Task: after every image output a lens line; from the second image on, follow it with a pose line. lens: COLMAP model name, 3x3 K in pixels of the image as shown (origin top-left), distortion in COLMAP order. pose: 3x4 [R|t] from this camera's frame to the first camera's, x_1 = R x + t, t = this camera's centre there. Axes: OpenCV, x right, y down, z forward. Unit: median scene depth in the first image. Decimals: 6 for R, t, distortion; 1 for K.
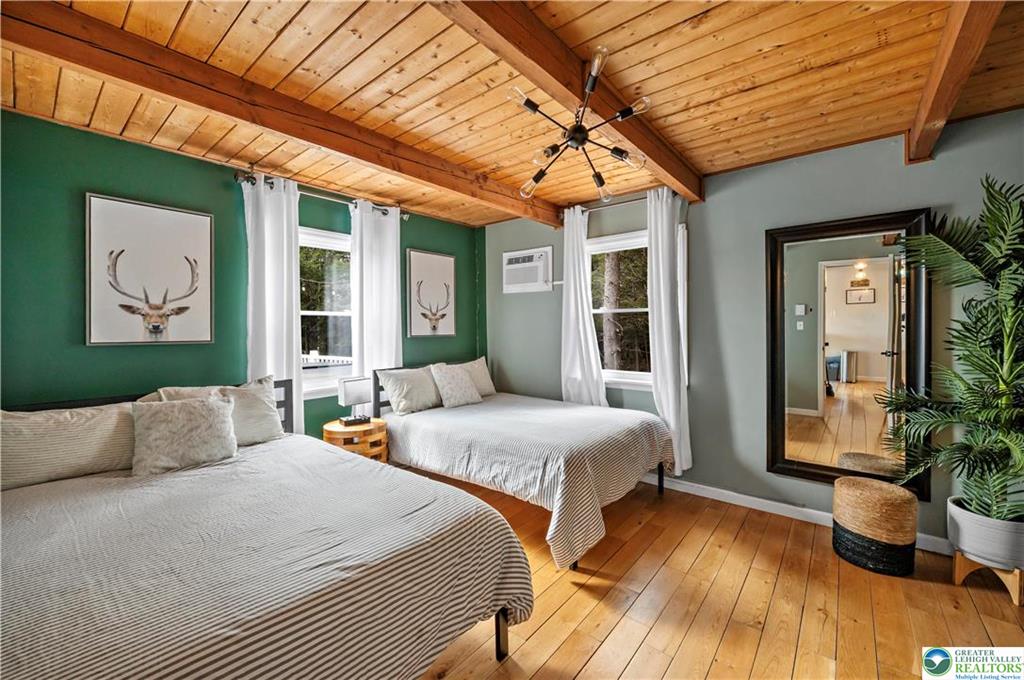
lens RADIAL K [[408.5, 0, 516.3], [0, 408.5, 329.2], [0, 0, 1]] dist [-0.006666, -0.002285]
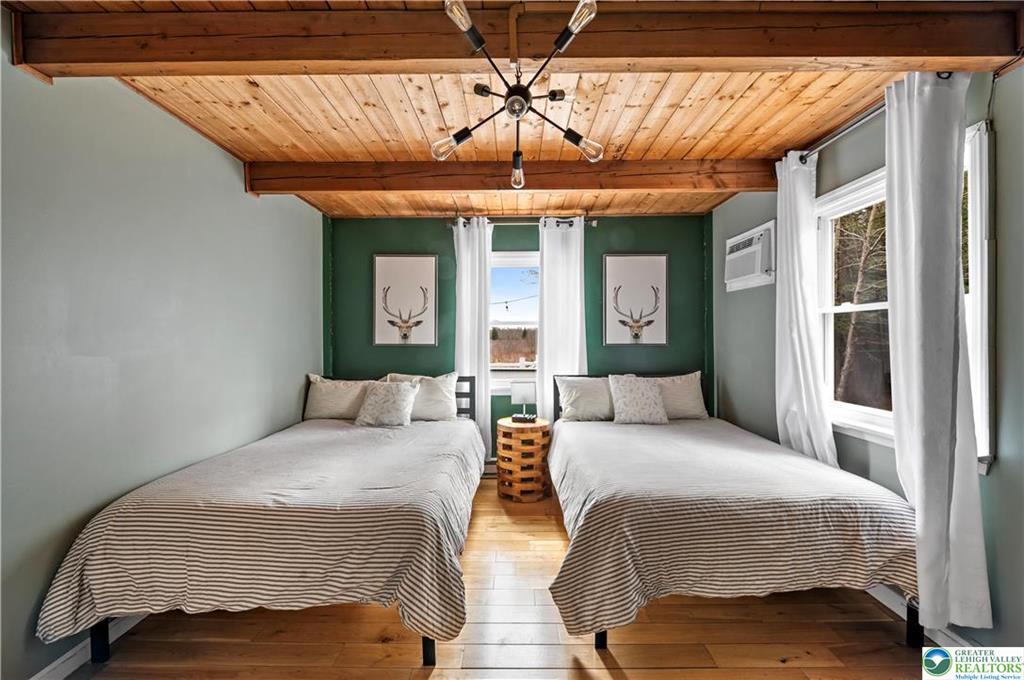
lens RADIAL K [[408.5, 0, 511.9], [0, 408.5, 338.5], [0, 0, 1]] dist [-0.006666, -0.002285]
pose [[0.626633, 0.006674, -0.779286, 0.400684], [-0.006844, 0.999972, 0.003061, 0.001612], [0.779285, 0.003415, 0.626661, 0.245289]]
